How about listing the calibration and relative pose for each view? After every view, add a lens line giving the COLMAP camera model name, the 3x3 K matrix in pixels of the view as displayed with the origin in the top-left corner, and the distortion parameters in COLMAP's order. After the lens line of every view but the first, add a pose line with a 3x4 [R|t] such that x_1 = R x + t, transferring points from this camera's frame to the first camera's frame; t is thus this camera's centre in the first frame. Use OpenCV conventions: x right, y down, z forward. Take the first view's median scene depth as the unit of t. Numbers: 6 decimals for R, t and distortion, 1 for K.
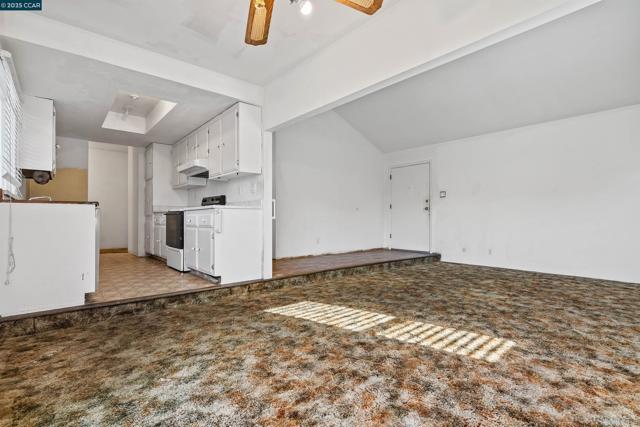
lens RADIAL K [[311.1, 0, 318.8], [0, 311.1, 211.4], [0, 0, 1]] dist [0.001782, 0.002742]
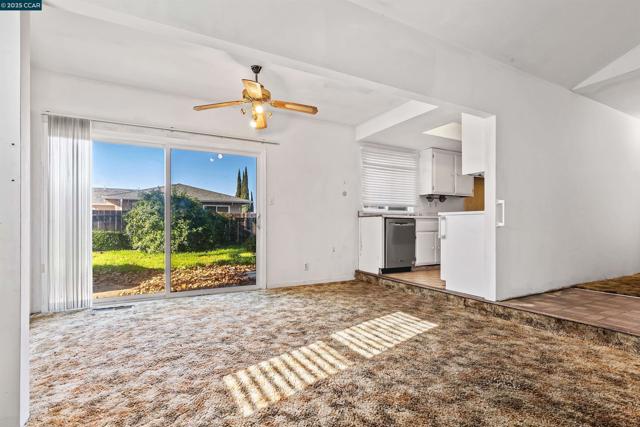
lens RADIAL K [[311.1, 0, 325.6], [0, 311.1, 219.6], [0, 0, 1]] dist [0.001782, 0.002742]
pose [[-0.205610, -0.013112, -0.978546, 0.978616], [0.022447, 0.999584, -0.018110, 0.017725], [0.978377, -0.025689, -0.205230, 1.032697]]
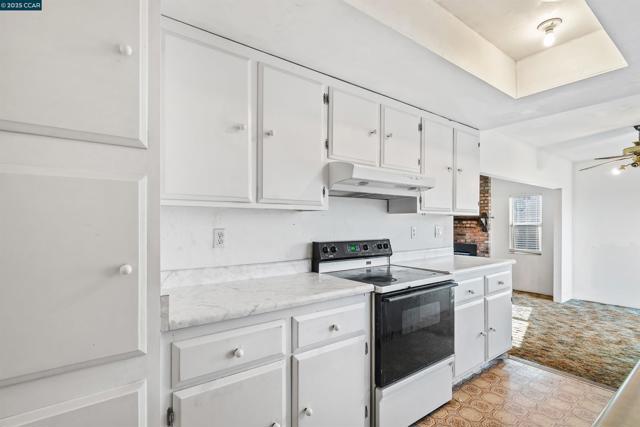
lens RADIAL K [[311.1, 0, 333.7], [0, 311.1, 223.4], [0, 0, 1]] dist [0.001782, 0.002742]
pose [[0.033073, -0.003166, 0.999448, -1.422317], [-0.027784, 0.999606, 0.004086, -0.128987], [-0.999067, -0.027903, 0.032972, 1.780295]]
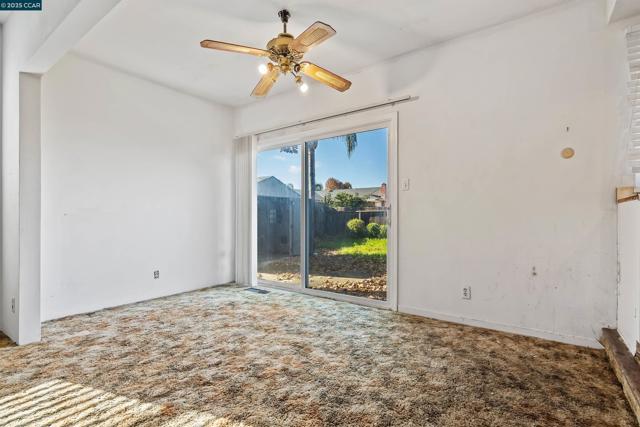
lens RADIAL K [[311.1, 0, 322.3], [0, 311.1, 215.5], [0, 0, 1]] dist [0.001782, 0.002742]
pose [[-0.970887, -0.004331, -0.239497, 0.022305], [0.003359, 0.999492, -0.031689, 0.026645], [0.239513, -0.031571, -0.970380, 1.419559]]
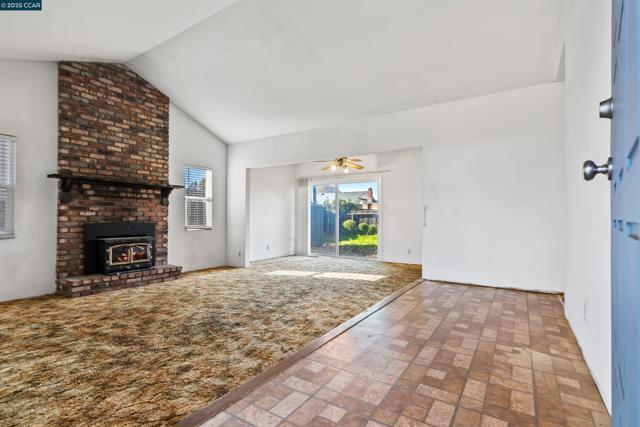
lens RADIAL K [[311.1, 0, 319.7], [0, 311.1, 215.4], [0, 0, 1]] dist [0.001782, 0.002742]
pose [[-0.960323, -0.006714, -0.278809, 0.695816], [0.002235, 0.999493, -0.031767, 0.034174], [0.278881, -0.031130, -0.959821, 2.710438]]
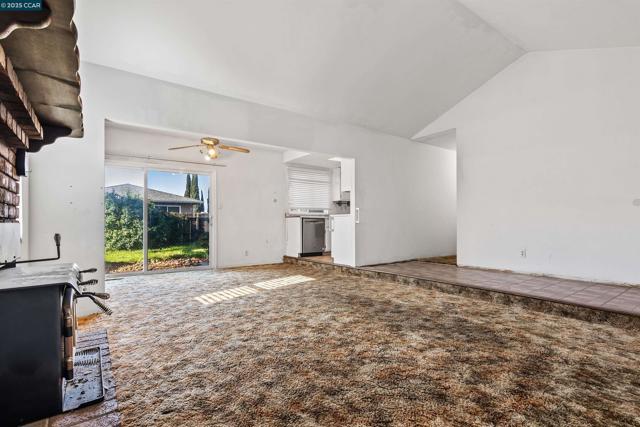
lens RADIAL K [[311.1, 0, 323.6], [0, 311.1, 218.1], [0, 0, 1]] dist [0.001782, 0.002742]
pose [[-0.066830, -0.015080, -0.997650, 1.670698], [0.027538, 0.999477, -0.016953, 0.030712], [0.997384, -0.028606, -0.066380, 1.327234]]
